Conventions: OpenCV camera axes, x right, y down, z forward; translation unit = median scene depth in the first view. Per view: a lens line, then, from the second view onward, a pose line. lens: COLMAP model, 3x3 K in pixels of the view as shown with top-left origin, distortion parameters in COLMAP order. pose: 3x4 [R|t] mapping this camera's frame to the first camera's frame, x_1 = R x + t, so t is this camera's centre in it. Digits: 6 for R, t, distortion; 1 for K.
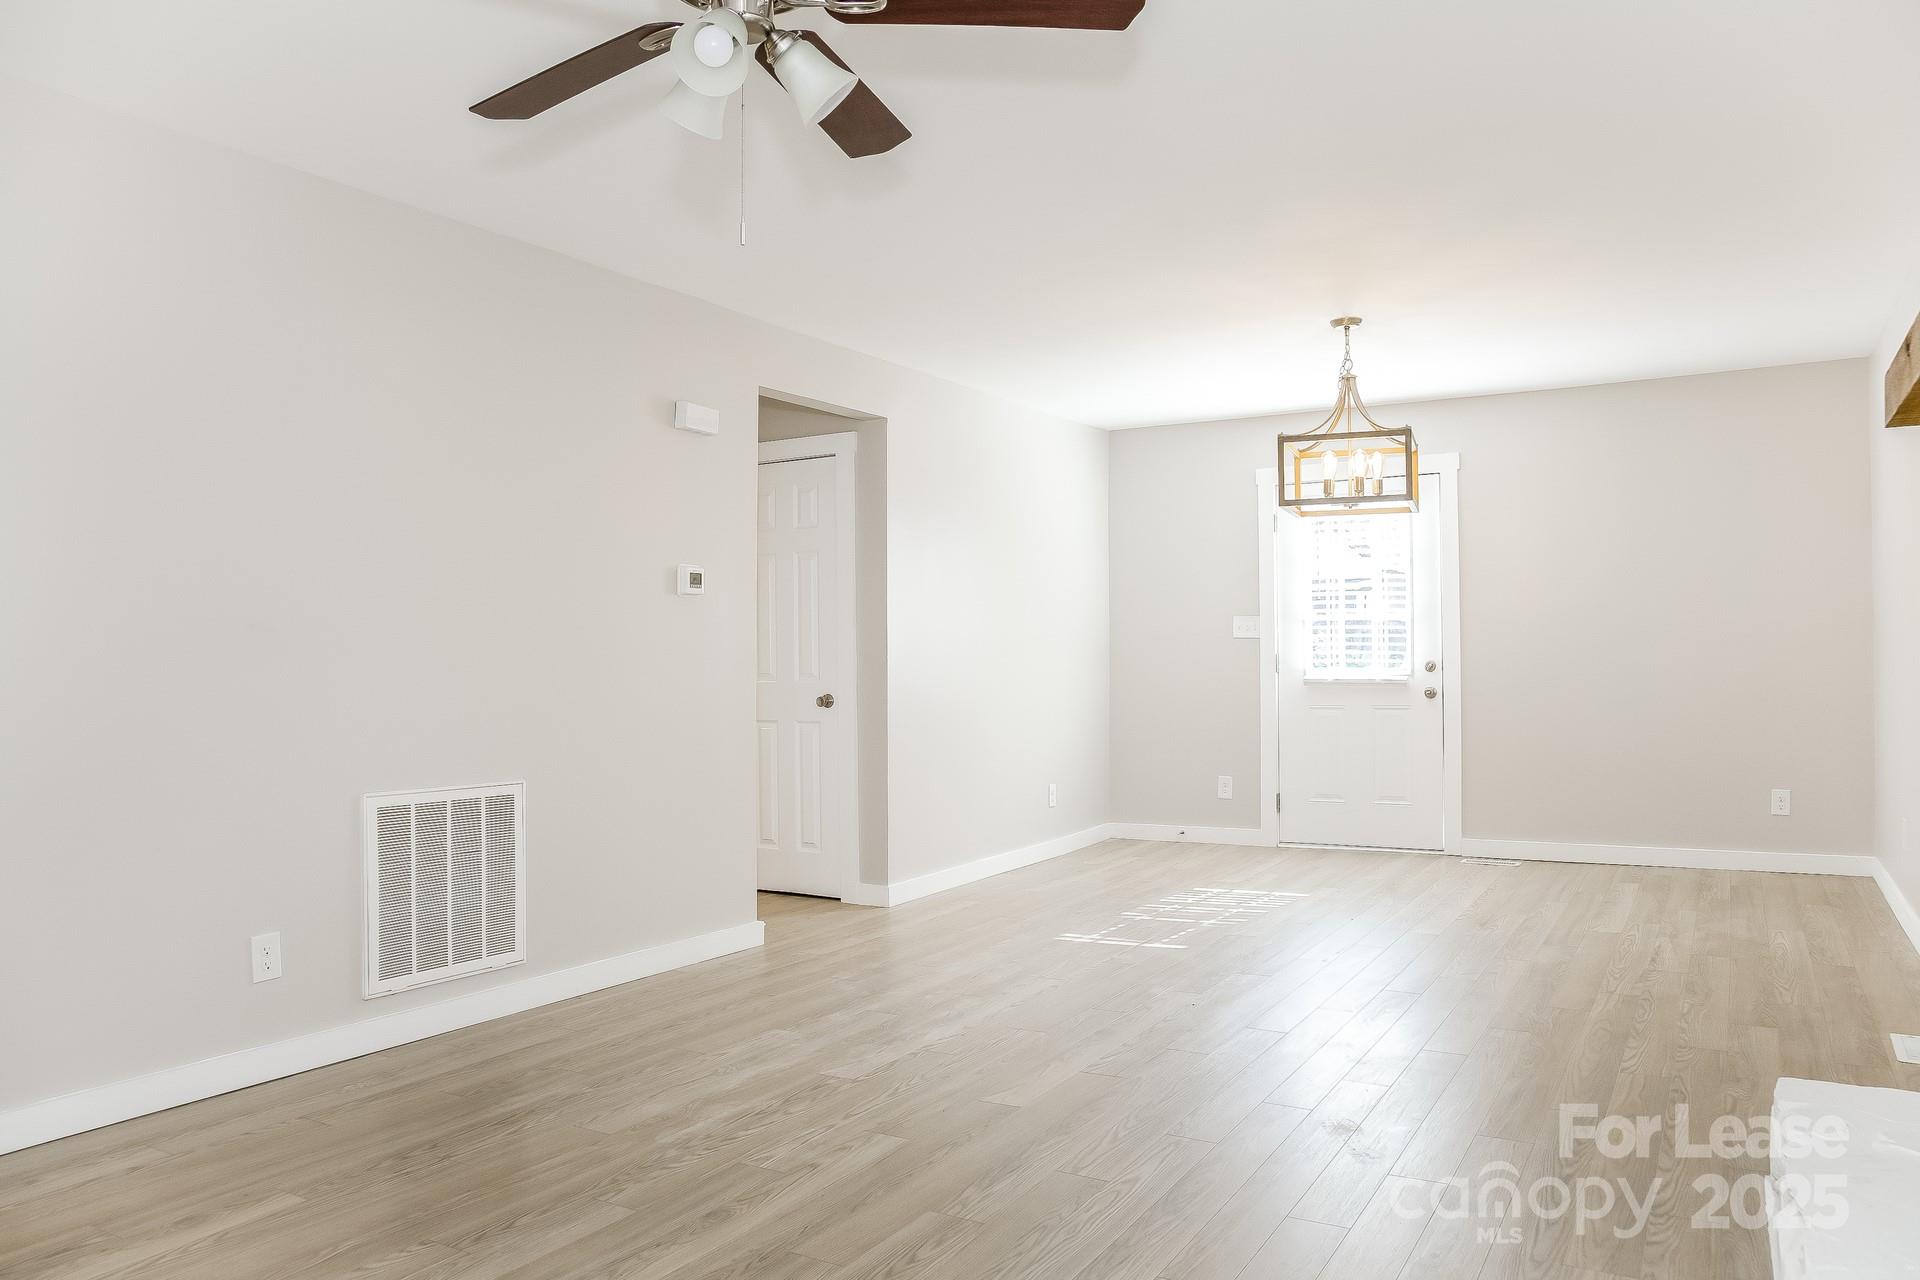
lens RADIAL K [[1323.0, 0, 960.0], [0, 1323.0, 640.0], [0, 0, 1]] dist [-0.080868, 0.002743]
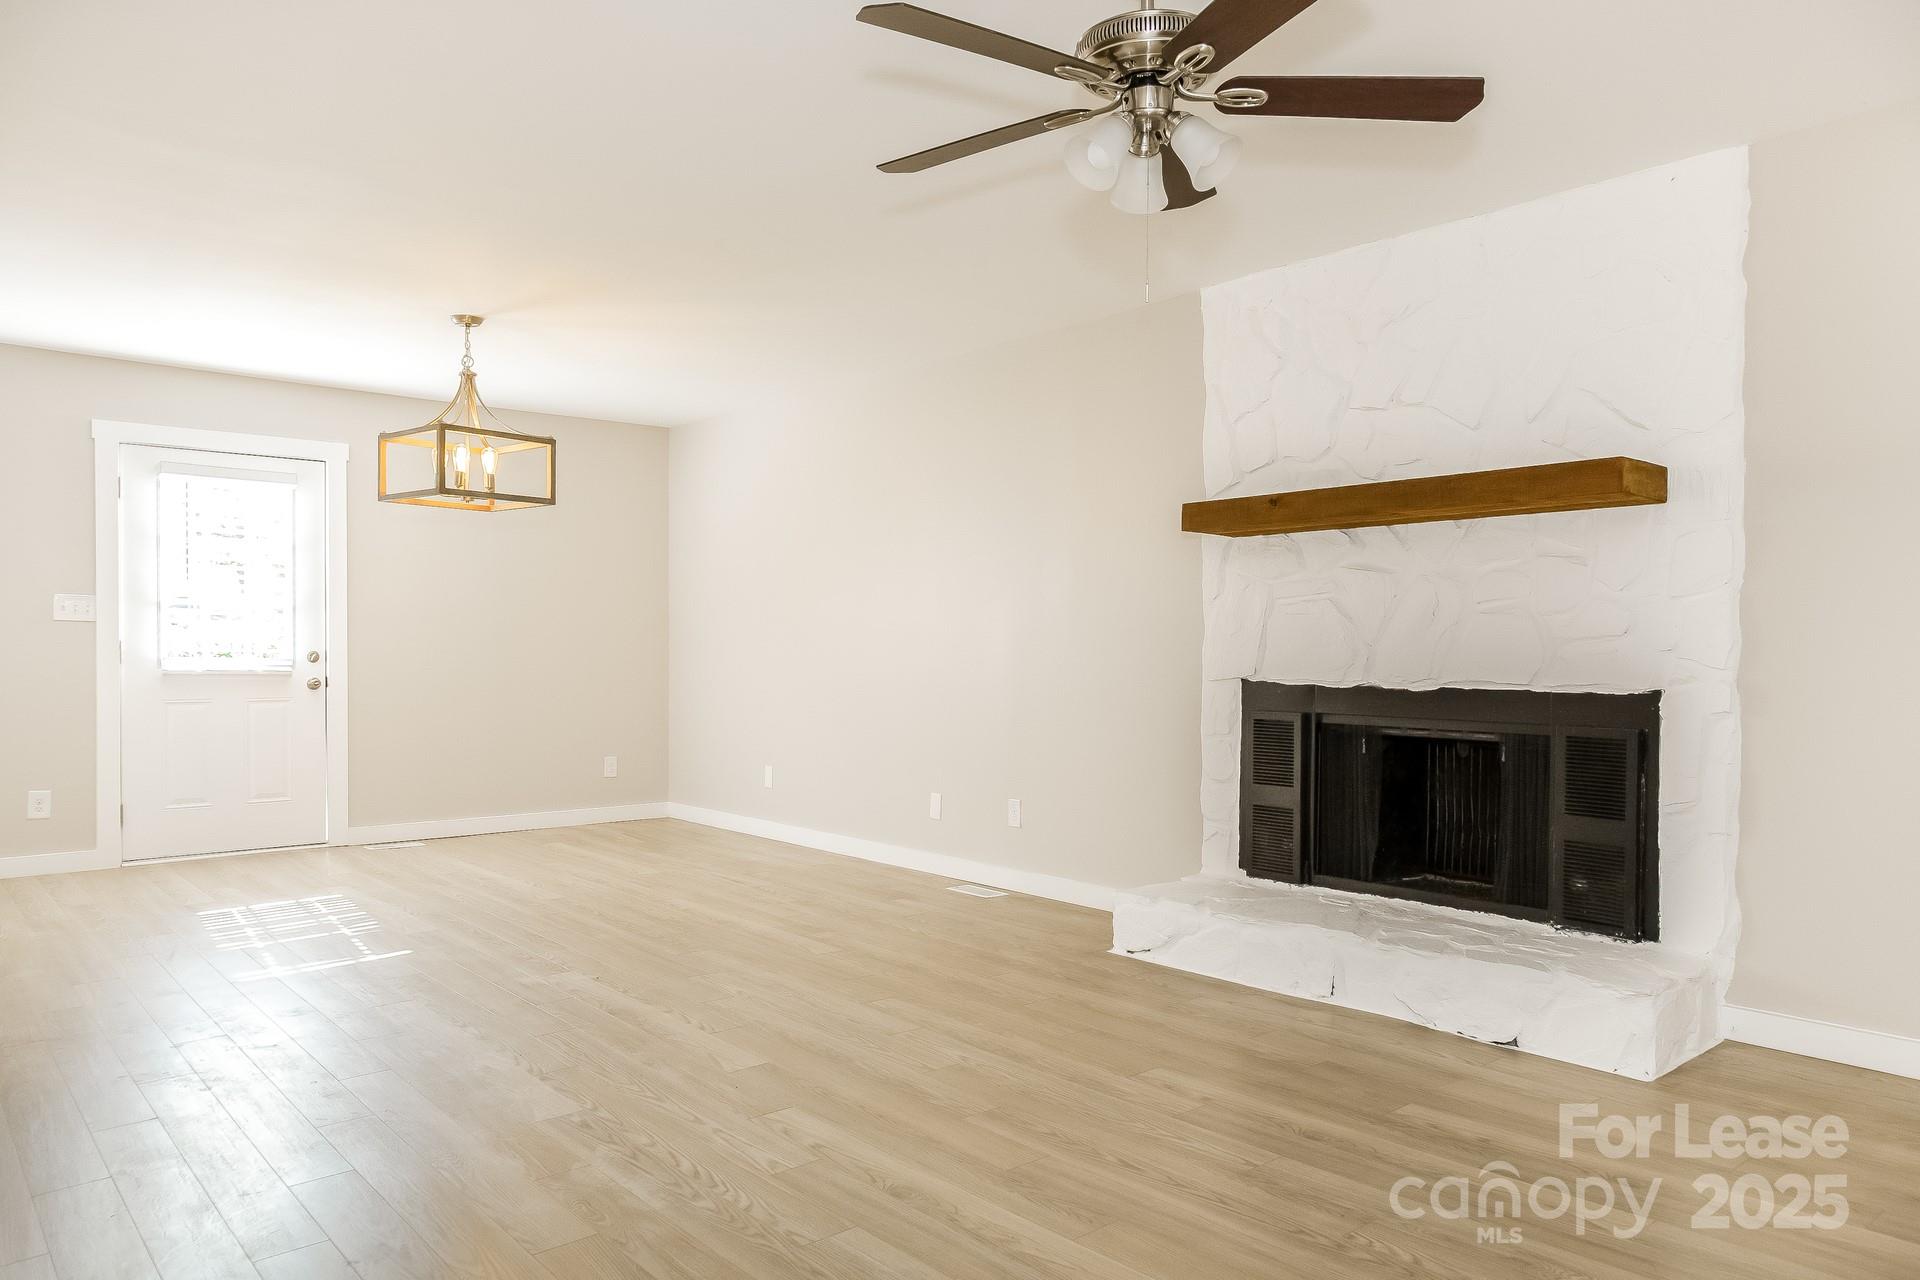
lens RADIAL K [[1312.7, 0, 960.0], [0, 1312.7, 640.0], [0, 0, 1]] dist [-0.068875, 0.098722]
pose [[0.310859, 0.021310, 0.950217, -0.700413], [-0.024098, 0.999604, -0.014534, 0.016887], [-0.950150, -0.018381, 0.311250, 0.398356]]
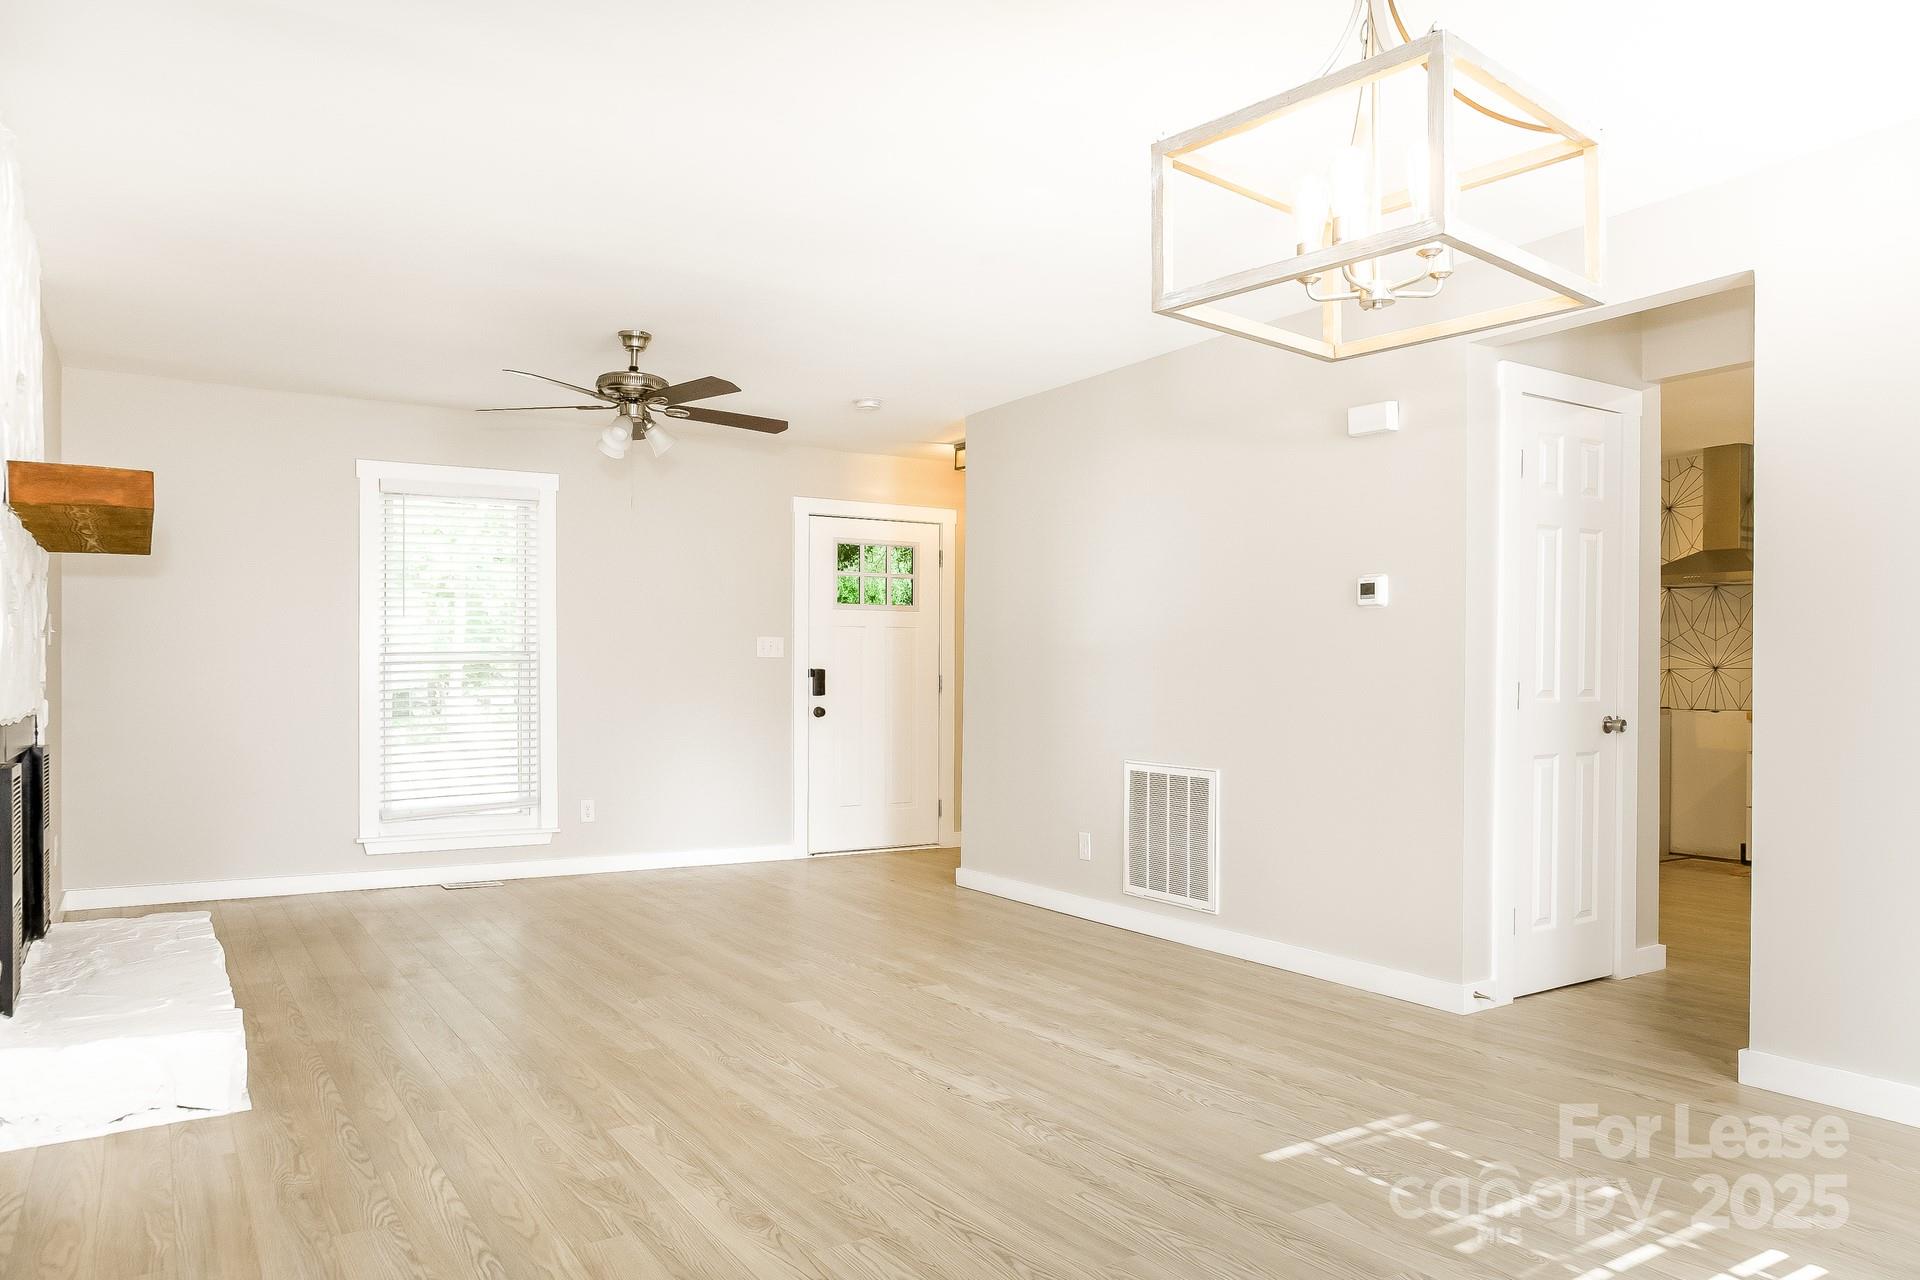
lens RADIAL K [[1288.7, 0, 959.7], [0, 1288.7, 681.7], [0, 0, 1]] dist [-0.000165, 0.000239]
pose [[-0.442316, 0.014306, -0.896745, 0.892033], [0.019302, 0.999793, 0.006429, 0.010389], [0.896652, -0.014465, -0.442501, 1.340424]]
